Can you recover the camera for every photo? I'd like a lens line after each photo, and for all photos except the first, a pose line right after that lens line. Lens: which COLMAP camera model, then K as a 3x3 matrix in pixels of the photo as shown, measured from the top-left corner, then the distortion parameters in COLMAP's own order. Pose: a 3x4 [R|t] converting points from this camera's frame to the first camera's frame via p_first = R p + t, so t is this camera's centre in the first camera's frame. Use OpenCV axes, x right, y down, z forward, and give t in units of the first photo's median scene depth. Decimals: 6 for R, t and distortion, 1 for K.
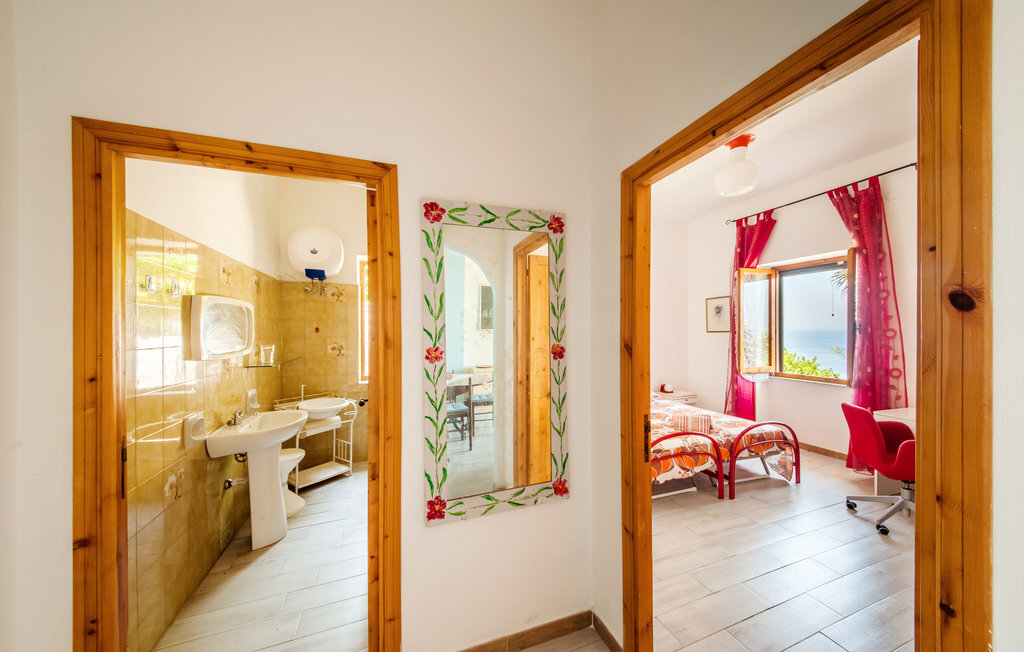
lens RADIAL K [[338.6, 0, 512.4], [0, 338.6, 328.9], [0, 0, 1]] dist [0.017227, -0.006540]
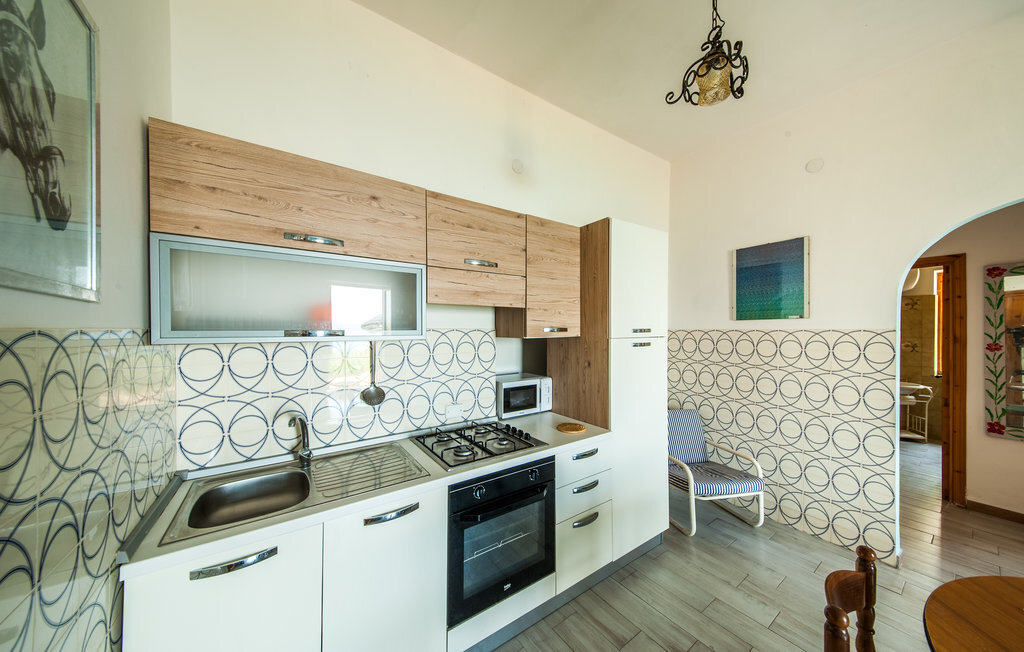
lens RADIAL K [[341.5, 0, 515.0], [0, 341.5, 328.5], [0, 0, 1]] dist [0.019801, -0.000185]
pose [[0.267450, 0.007822, -0.963540, 0.415164], [-0.004051, 0.999967, 0.006993, -0.013868], [0.963563, 0.002033, 0.267472, -0.915982]]
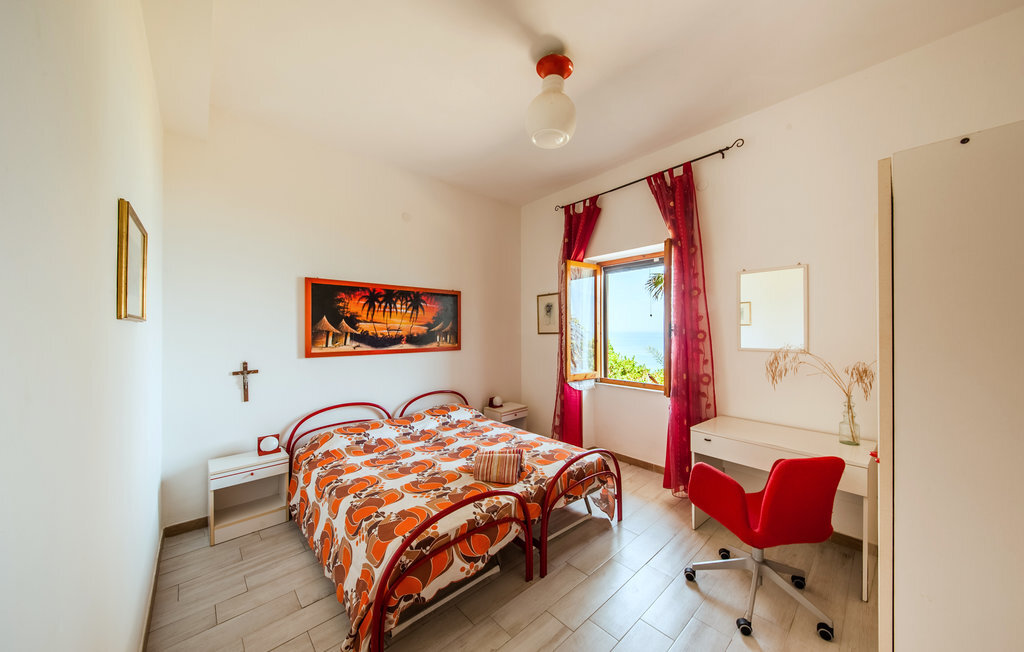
lens RADIAL K [[341.5, 0, 515.0], [0, 341.5, 328.5], [0, 0, 1]] dist [0.019801, -0.000185]
pose [[0.923460, 0.002313, 0.383687, 0.284725], [-0.001024, 0.999993, -0.003564, -0.001636], [-0.383693, 0.002899, 0.923456, 0.332898]]
